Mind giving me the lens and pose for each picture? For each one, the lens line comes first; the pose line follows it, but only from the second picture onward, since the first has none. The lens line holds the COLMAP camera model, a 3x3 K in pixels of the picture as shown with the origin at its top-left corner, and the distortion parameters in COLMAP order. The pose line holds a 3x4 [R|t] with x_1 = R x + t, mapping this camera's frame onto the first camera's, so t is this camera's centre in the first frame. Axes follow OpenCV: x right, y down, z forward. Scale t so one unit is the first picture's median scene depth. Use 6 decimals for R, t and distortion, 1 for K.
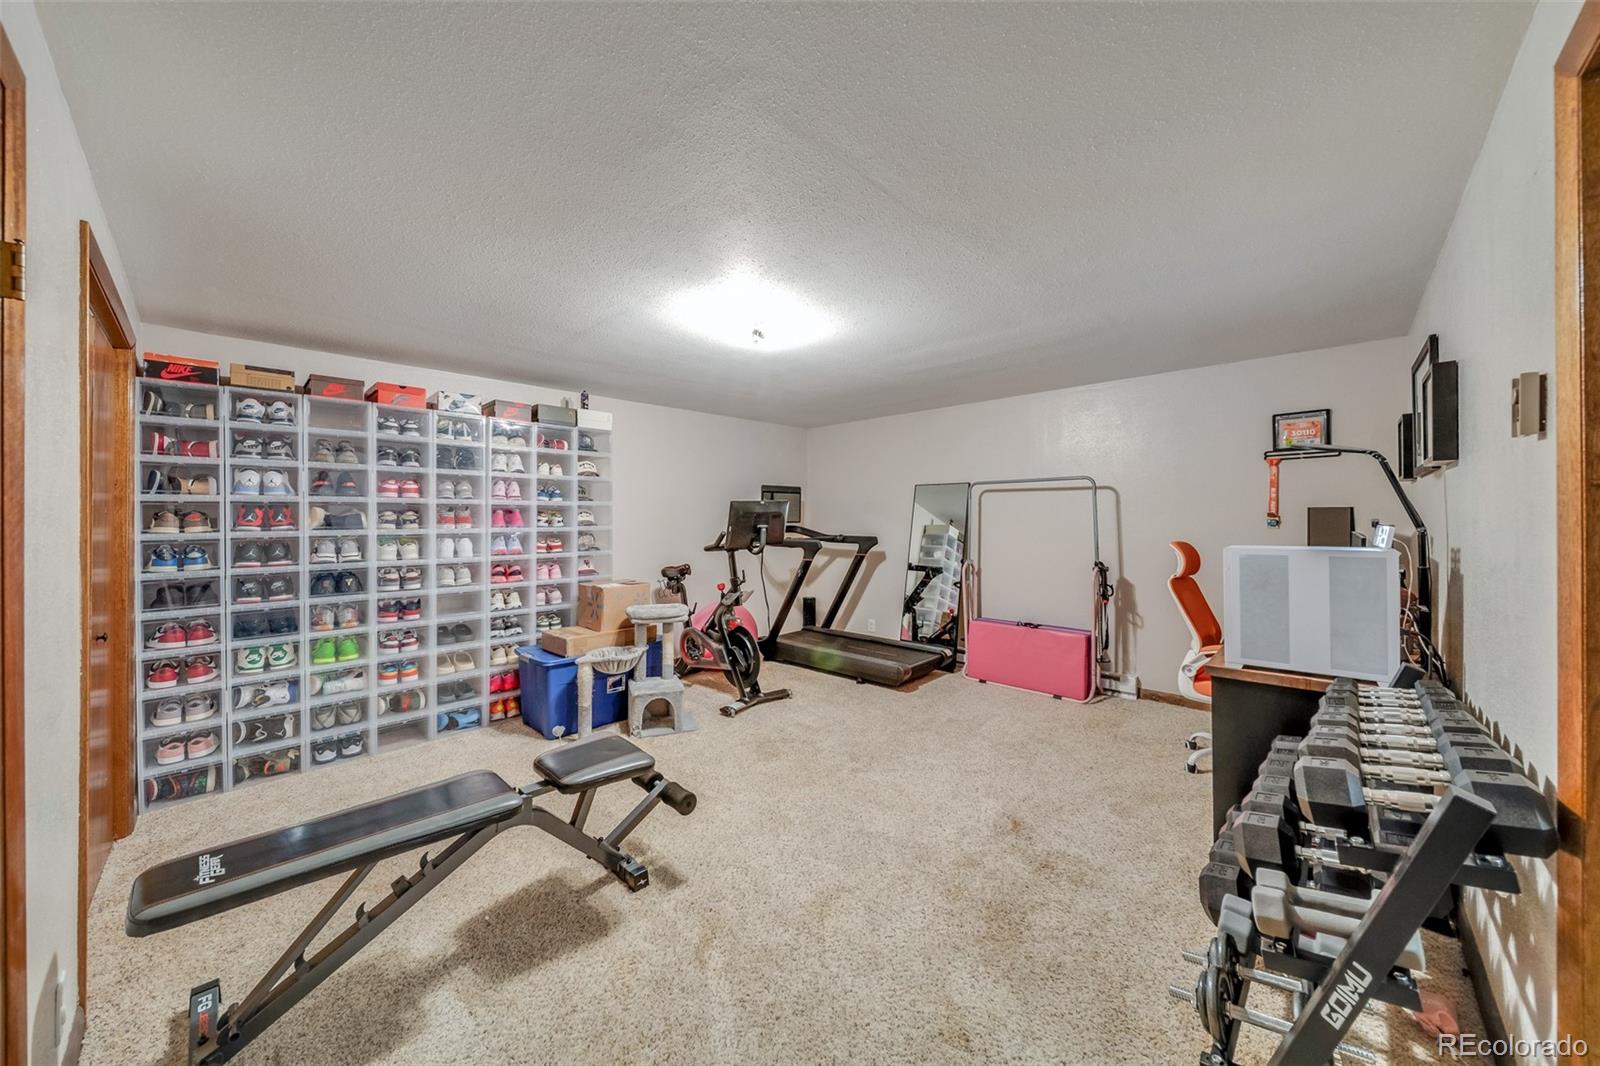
lens RADIAL K [[564.8, 0, 800.4], [0, 564.8, 530.3], [0, 0, 1]] dist [-0.000852, -0.000479]
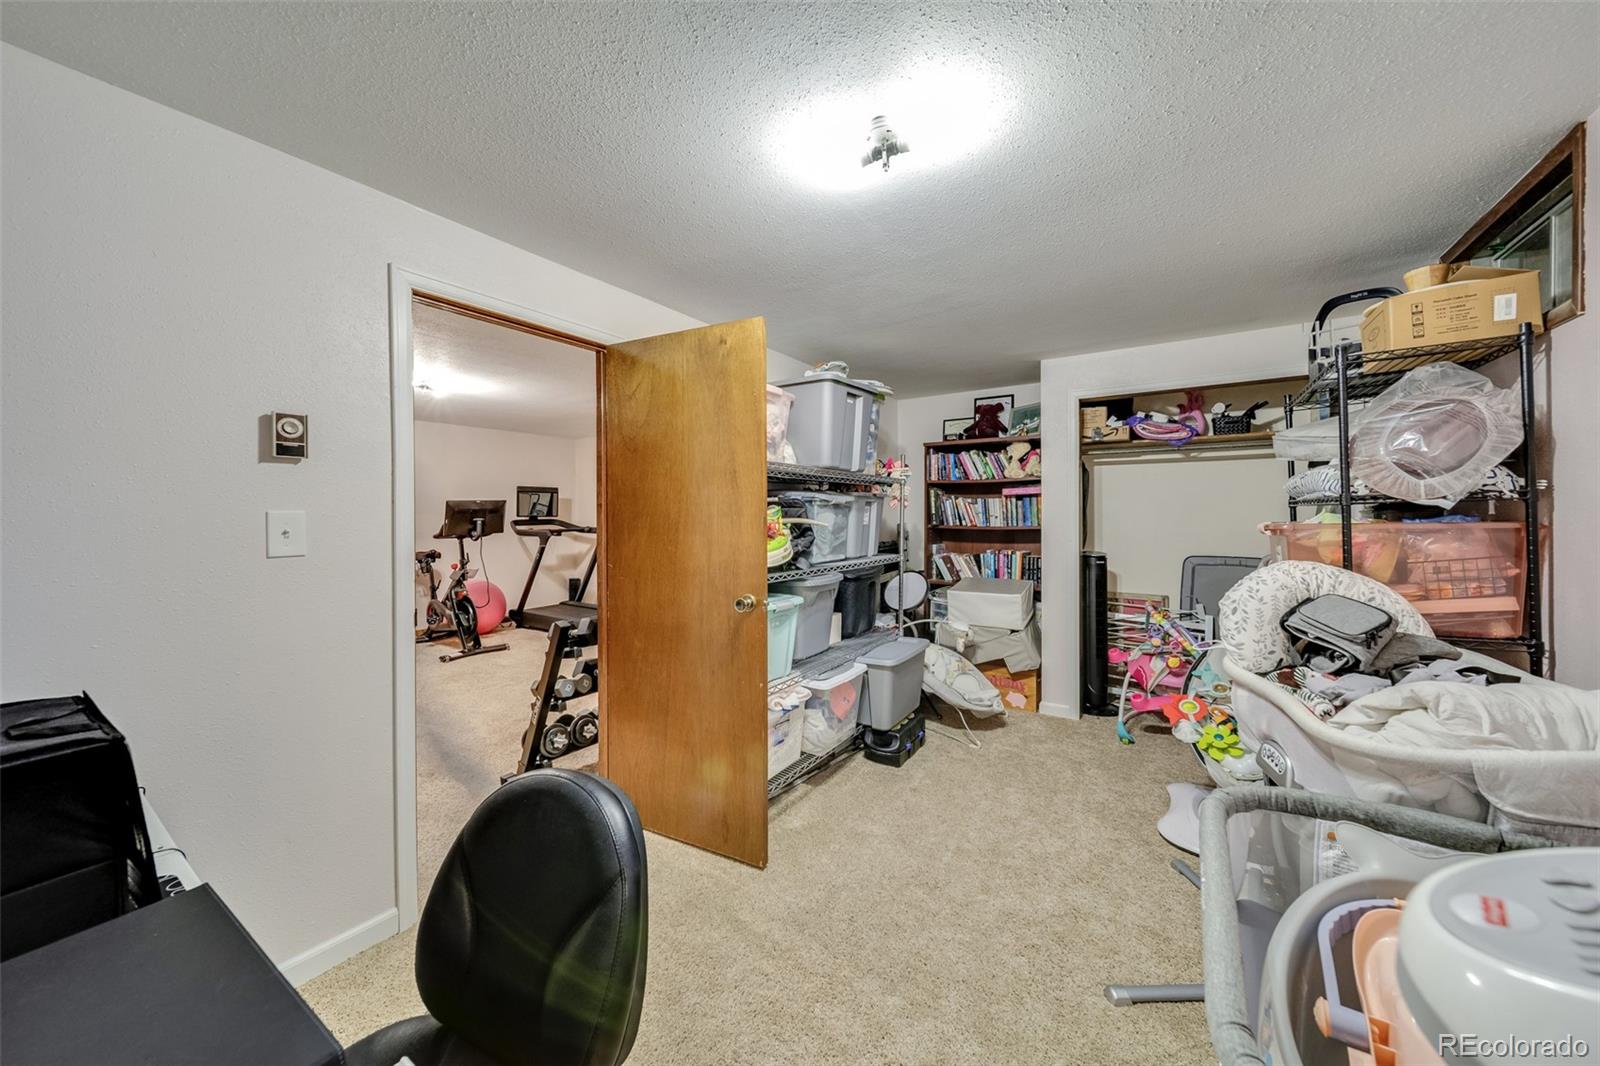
lens RADIAL K [[564.8, 0, 799.7], [0, 564.8, 523.6], [0, 0, 1]] dist [-0.000852, -0.000479]
pose [[0.984366, 0.001360, 0.176129, 0.420213], [-0.000719, 0.999993, -0.003701, 0.006709], [-0.176133, 0.003517, 0.984360, -0.415369]]
